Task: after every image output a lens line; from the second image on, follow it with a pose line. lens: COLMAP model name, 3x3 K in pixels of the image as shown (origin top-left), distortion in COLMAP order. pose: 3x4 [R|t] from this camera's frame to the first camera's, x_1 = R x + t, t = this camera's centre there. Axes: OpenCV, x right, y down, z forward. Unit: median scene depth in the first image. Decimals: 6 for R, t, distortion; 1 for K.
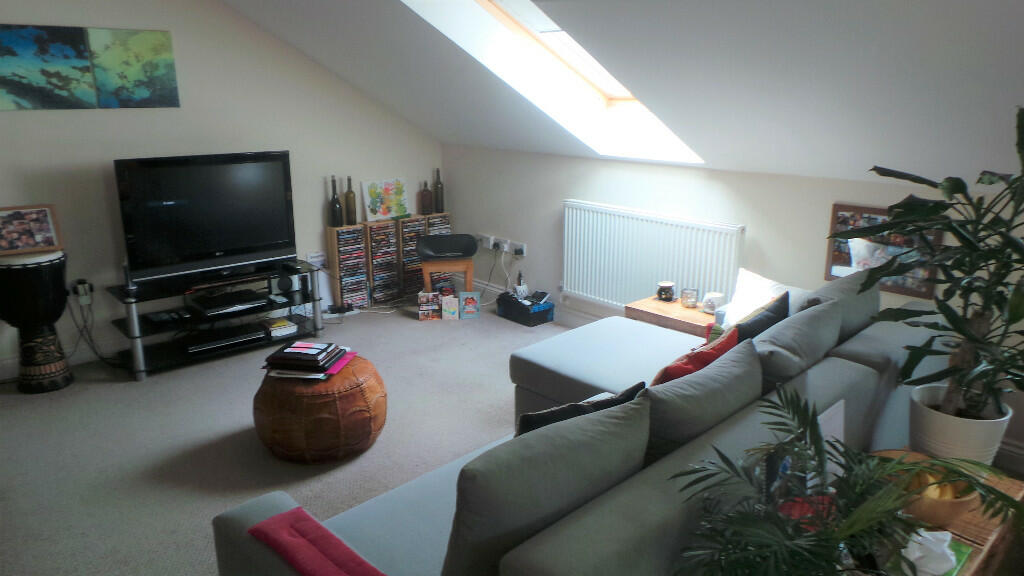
lens RADIAL K [[704.4, 0, 513.4], [0, 704.4, 290.4], [0, 0, 1]] dist [-0.003965, 0.002465]
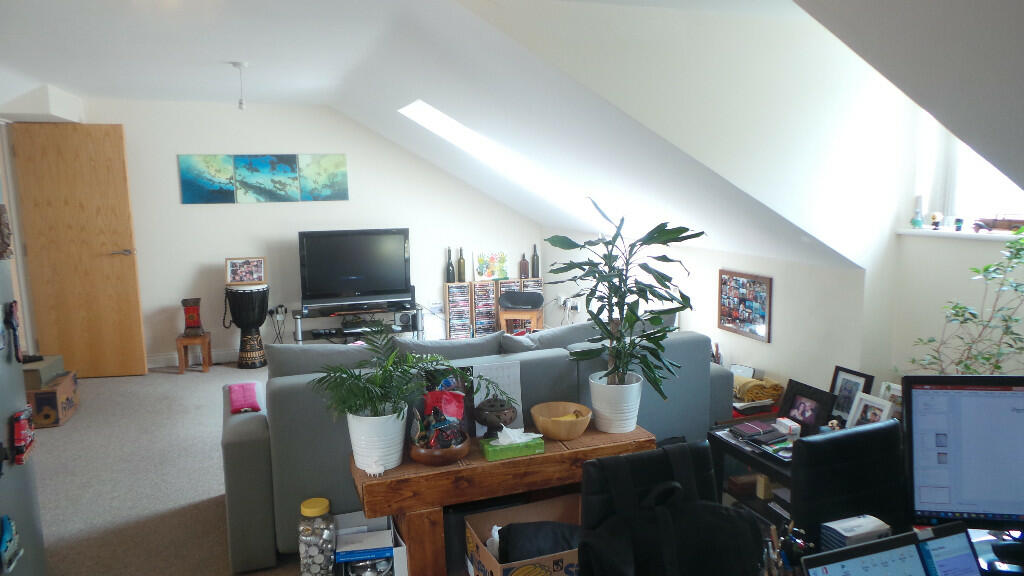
lens RADIAL K [[704.4, 0, 513.4], [0, 704.4, 290.4], [0, 0, 1]] dist [-0.003965, 0.002465]
pose [[0.919063, 0.043420, -0.391711, 0.508789], [-0.091392, 0.990300, -0.104660, 0.072633], [0.383367, 0.131988, 0.914116, -0.280263]]
